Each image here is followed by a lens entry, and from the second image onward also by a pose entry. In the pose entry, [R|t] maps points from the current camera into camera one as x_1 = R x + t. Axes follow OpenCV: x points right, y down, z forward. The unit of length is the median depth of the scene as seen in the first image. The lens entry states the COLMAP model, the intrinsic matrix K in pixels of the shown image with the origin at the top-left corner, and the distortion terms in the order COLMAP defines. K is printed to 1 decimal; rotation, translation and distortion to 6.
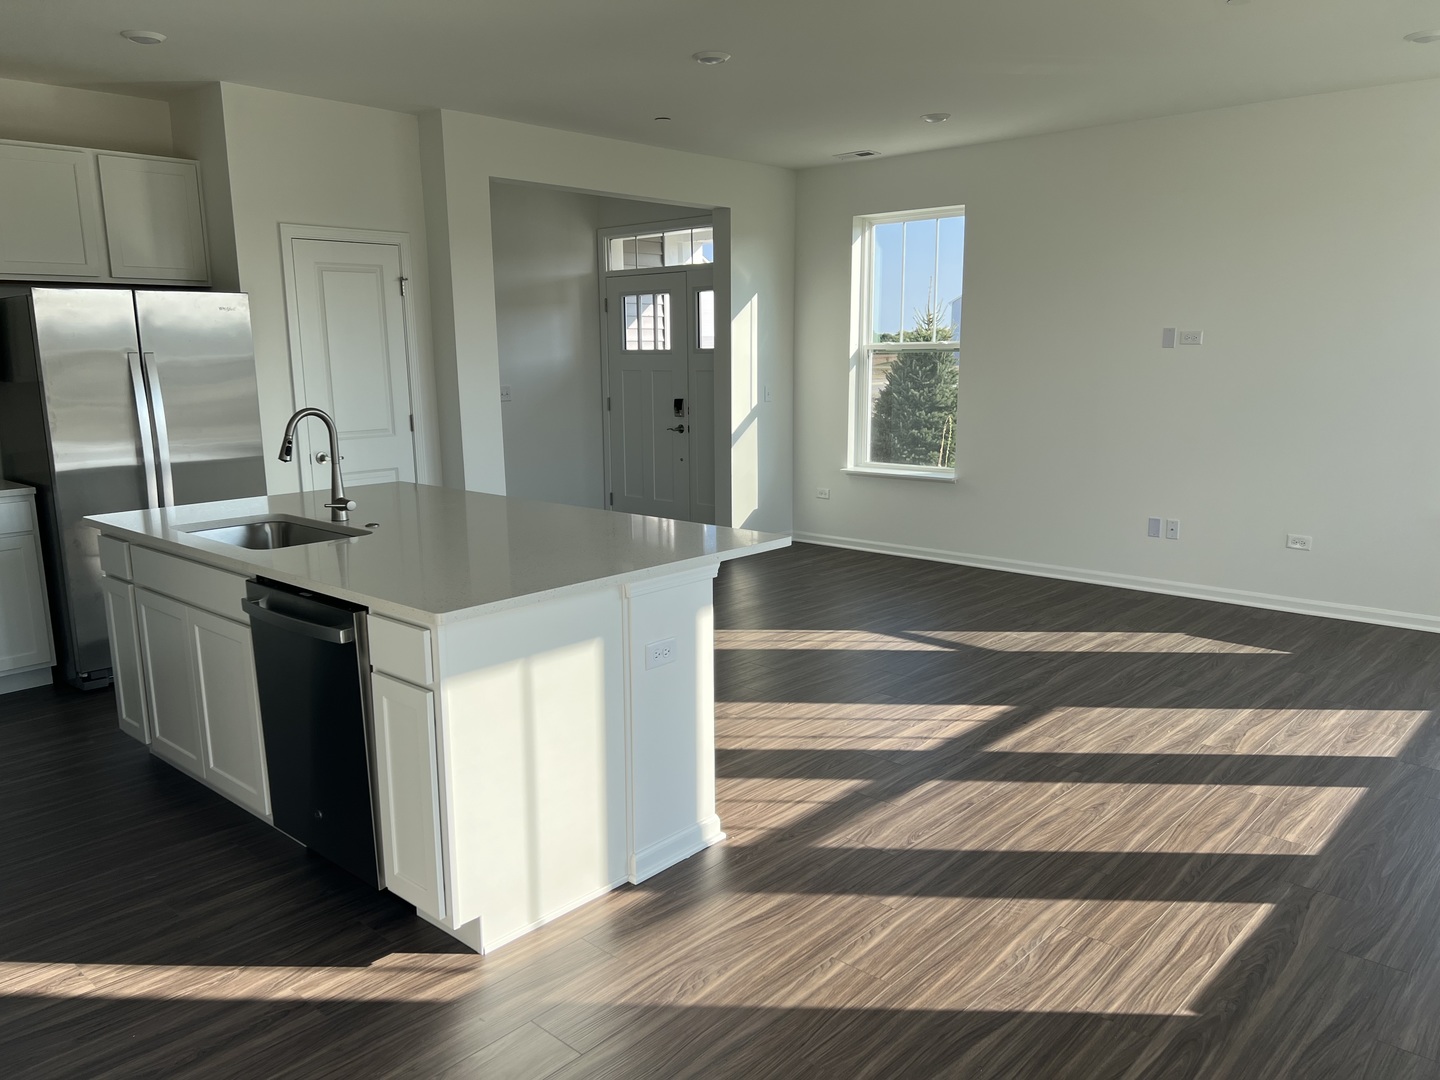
lens RADIAL K [[1083.2, 0, 716.7], [0, 1083.2, 544.8], [0, 0, 1]] dist [0.024958, -0.003725]
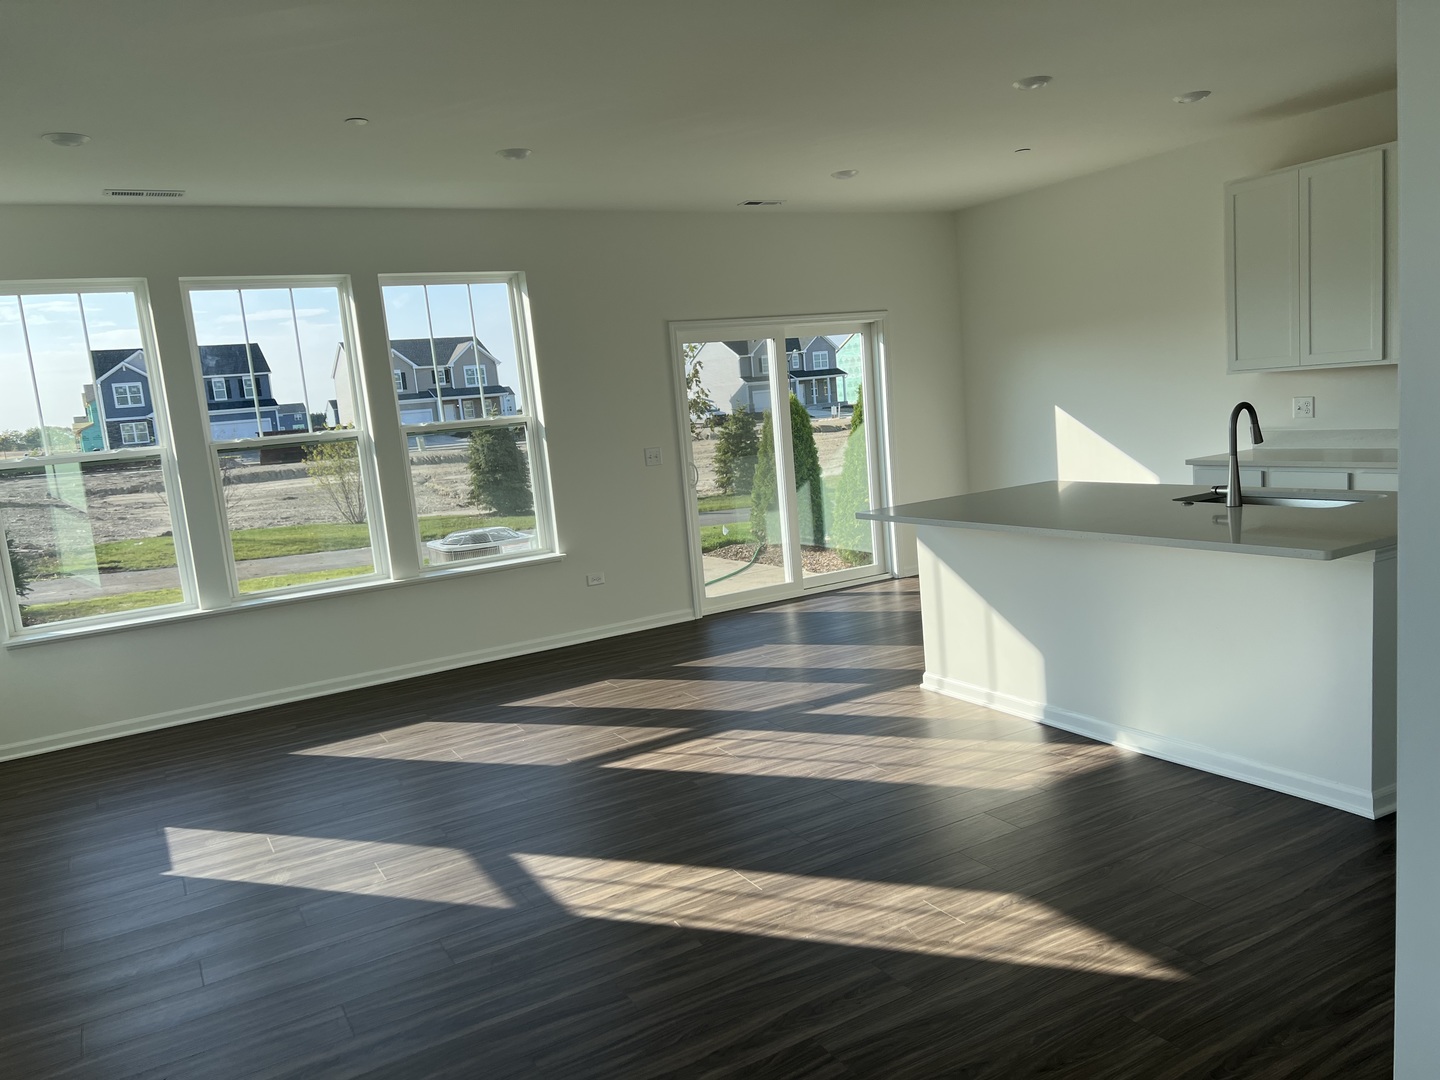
lens RADIAL K [[1083.2, 0, 716.7], [0, 1083.2, 544.8], [0, 0, 1]] dist [0.024958, -0.003725]
pose [[-0.946229, 0.052480, 0.319213, -0.172894], [0.154335, 0.940451, 0.302874, -0.343166], [-0.284310, 0.335853, -0.897981, 1.841572]]
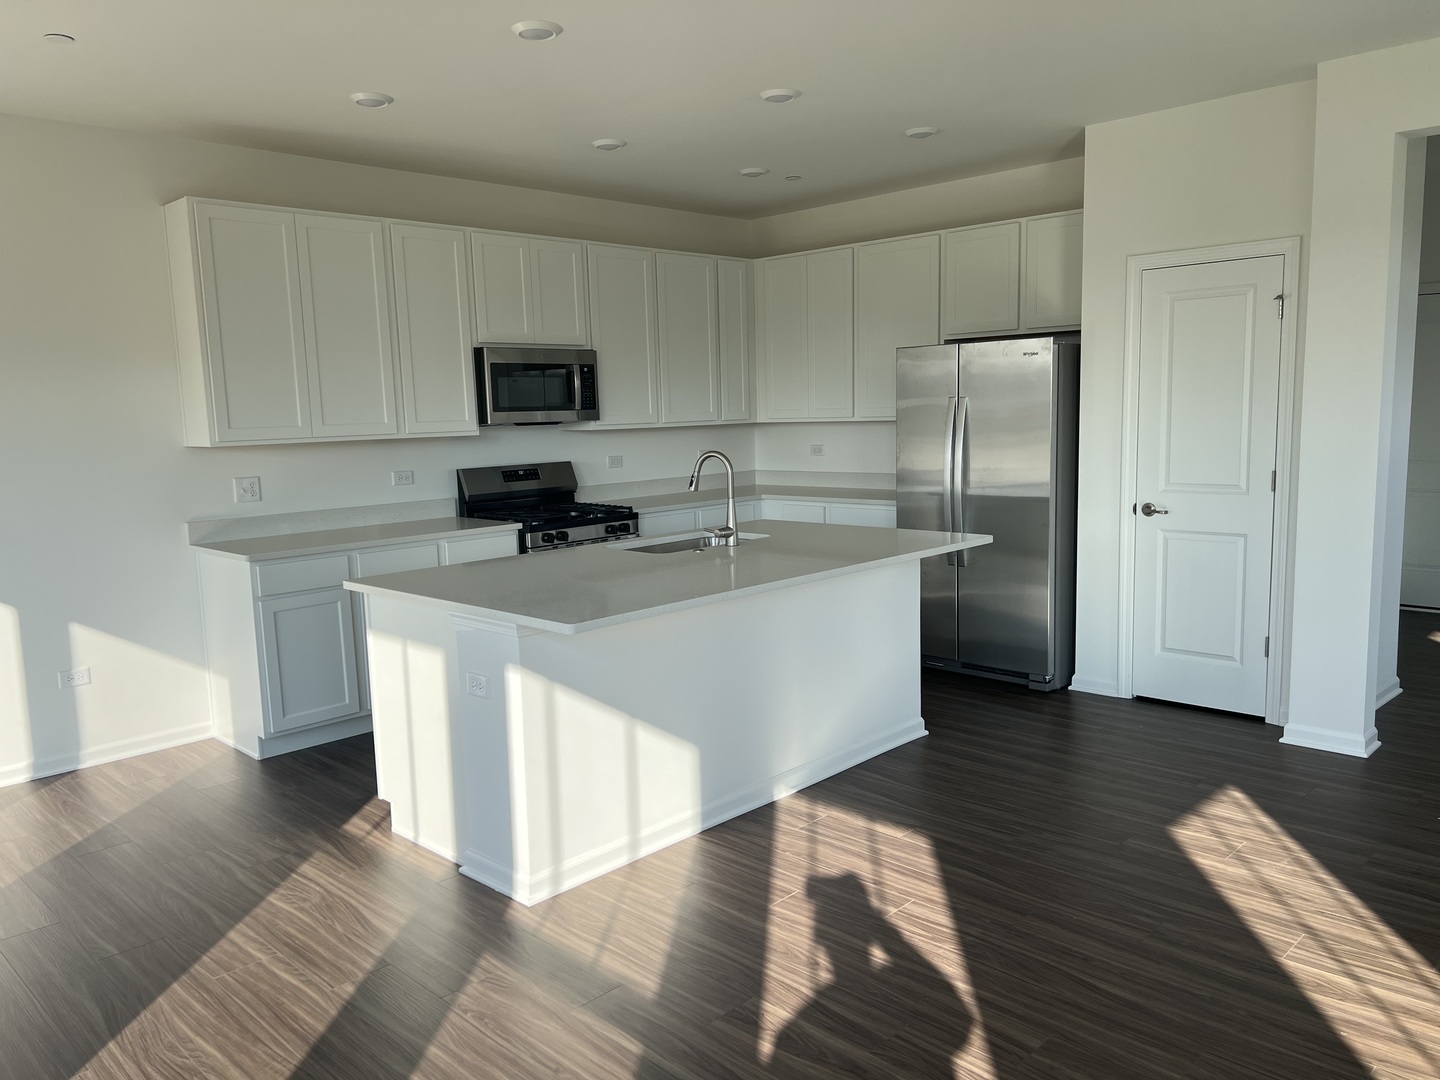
lens RADIAL K [[1083.2, 0, 716.7], [0, 1083.2, 544.8], [0, 0, 1]] dist [0.024958, -0.003725]
pose [[-0.037109, 0.149659, -0.988041, 0.702783], [-0.152067, 0.976362, 0.153601, -0.173727], [0.987673, 0.155949, -0.013474, 0.852892]]
